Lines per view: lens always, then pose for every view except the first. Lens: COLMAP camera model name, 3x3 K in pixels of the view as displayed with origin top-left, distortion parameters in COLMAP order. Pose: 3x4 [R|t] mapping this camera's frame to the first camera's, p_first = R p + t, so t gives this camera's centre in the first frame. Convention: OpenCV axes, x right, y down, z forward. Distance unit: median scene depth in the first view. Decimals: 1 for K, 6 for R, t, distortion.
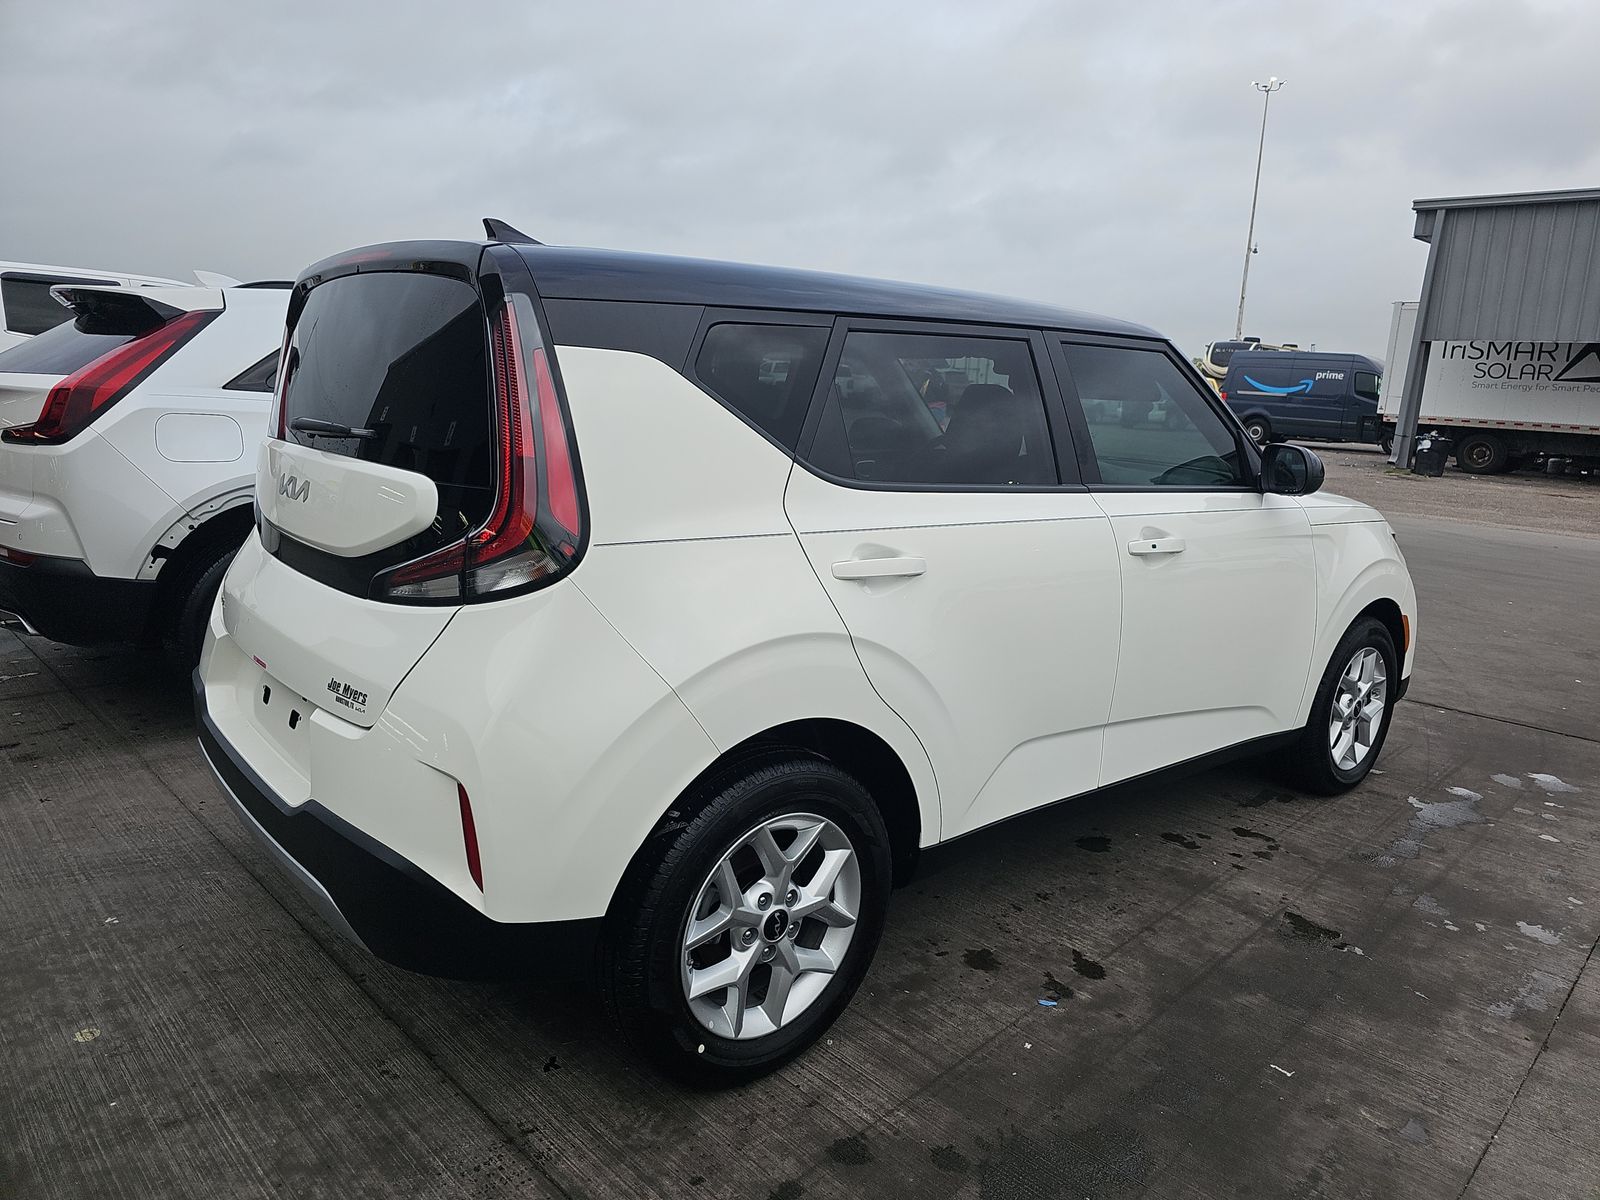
lens RADIAL K [[1067.8, 0, 810.9], [0, 1067.8, 570.8], [0, 0, 1]] dist [0.046633, -0.042815]
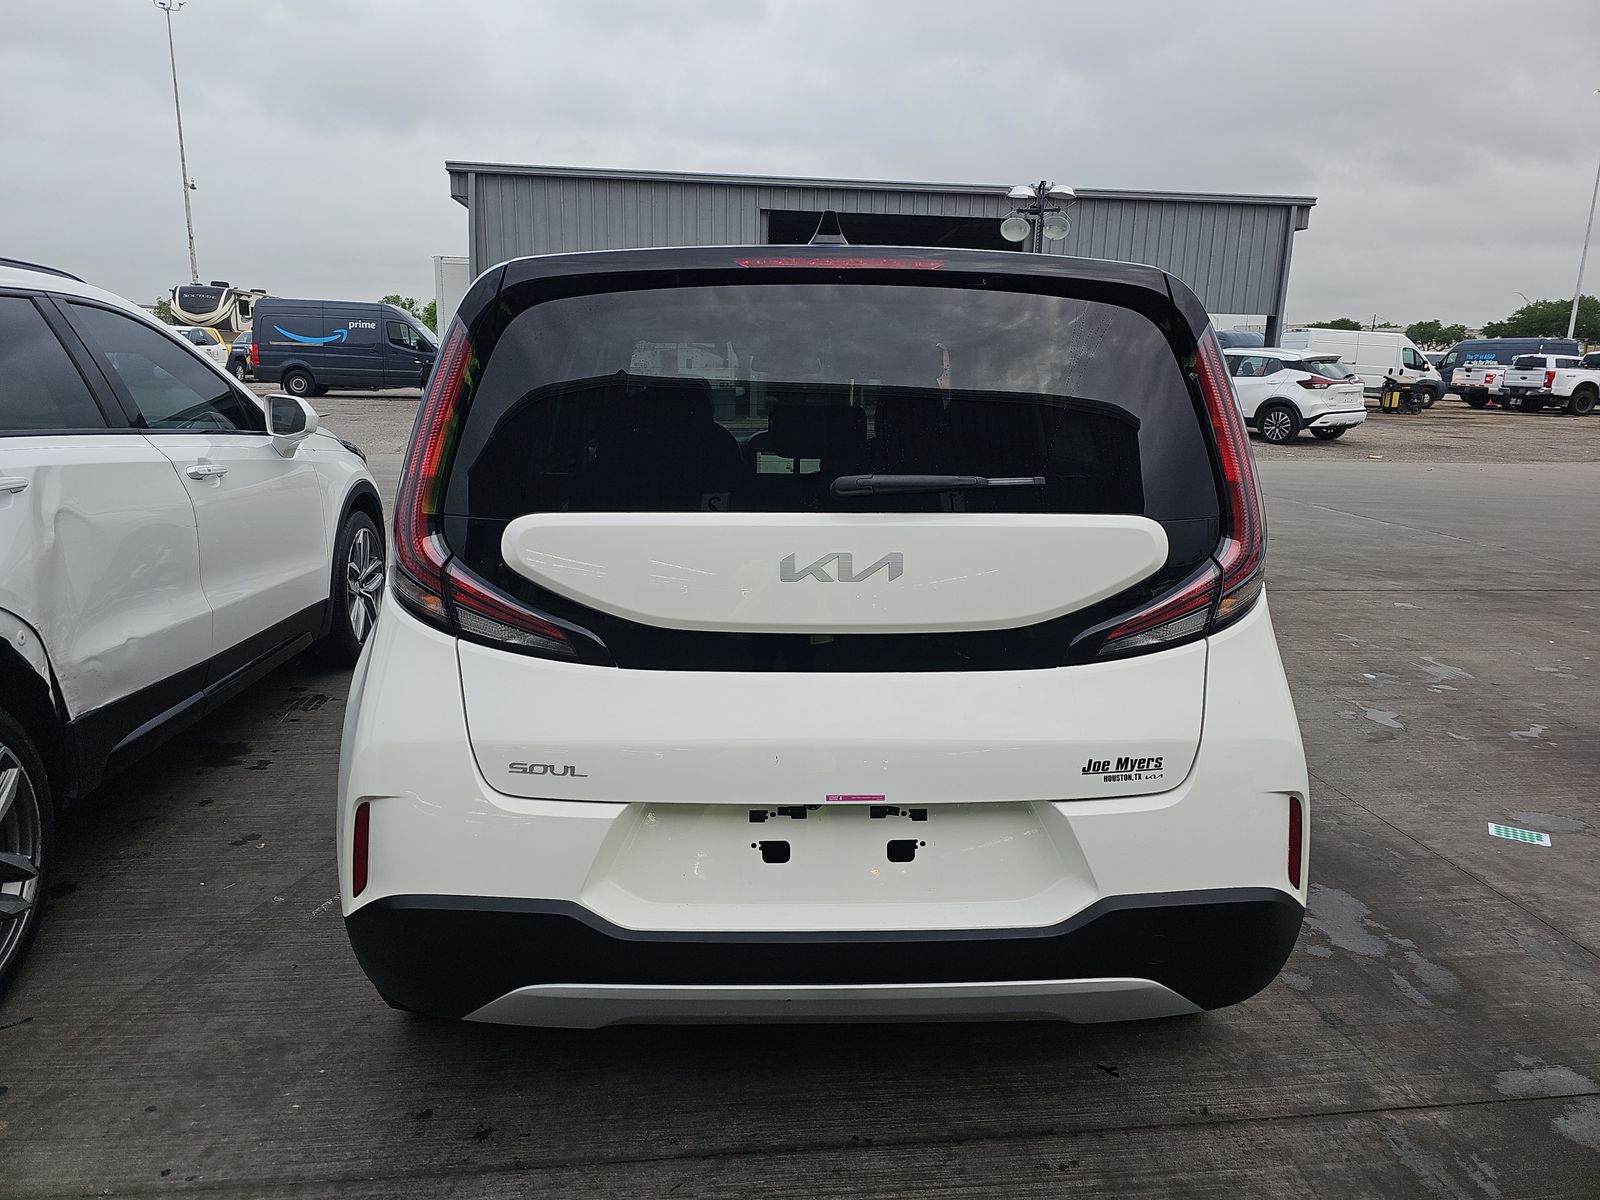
lens RADIAL K [[1067.8, 0, 810.9], [0, 1067.8, 570.8], [0, 0, 1]] dist [0.046633, -0.042815]
pose [[0.622524, -0.191295, 0.758861, -0.972205], [0.153885, 0.980656, 0.120967, -0.155297], [-0.767322, 0.041472, 0.639919, 0.475612]]
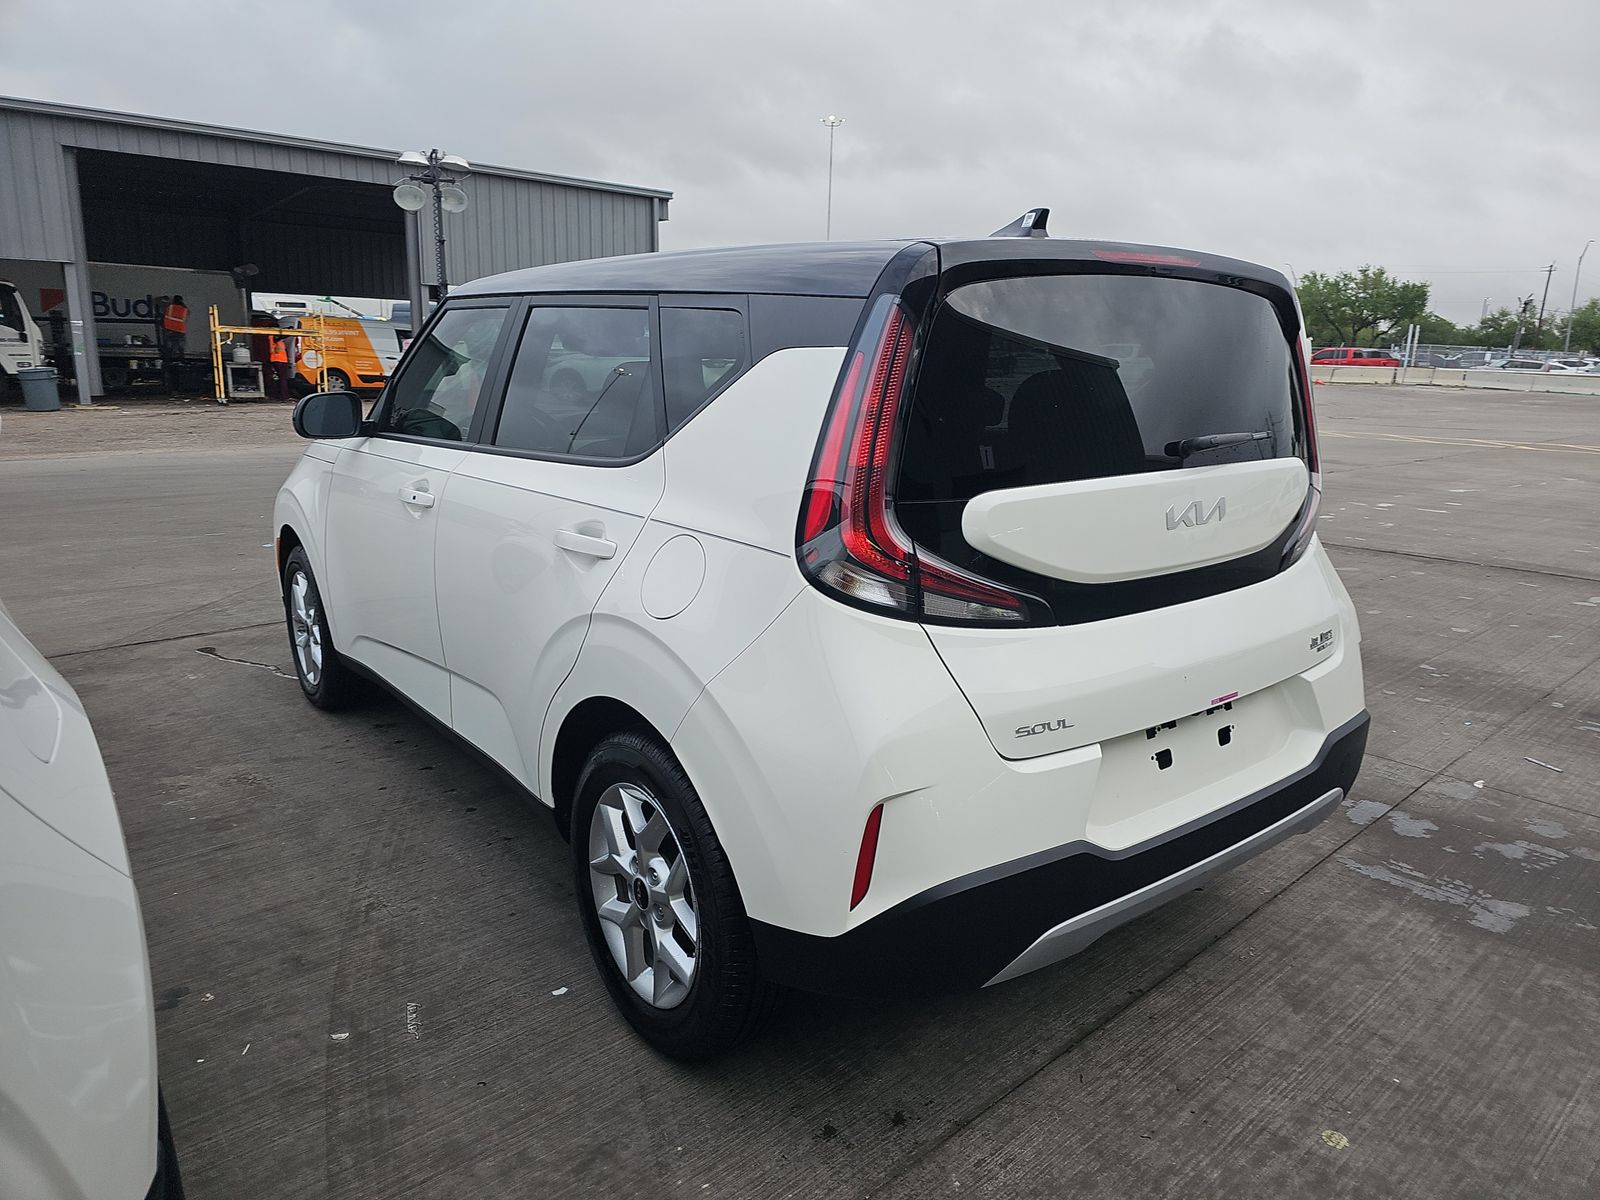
lens RADIAL K [[1066.9, 0, 830.5], [0, 1066.9, 566.1], [0, 0, 1]] dist [0.037571, -0.040160]
pose [[0.030194, -0.247947, 0.968303, -1.273428], [0.160892, 0.957318, 0.240117, -0.281576], [-0.986510, 0.148542, 0.068798, 1.136387]]
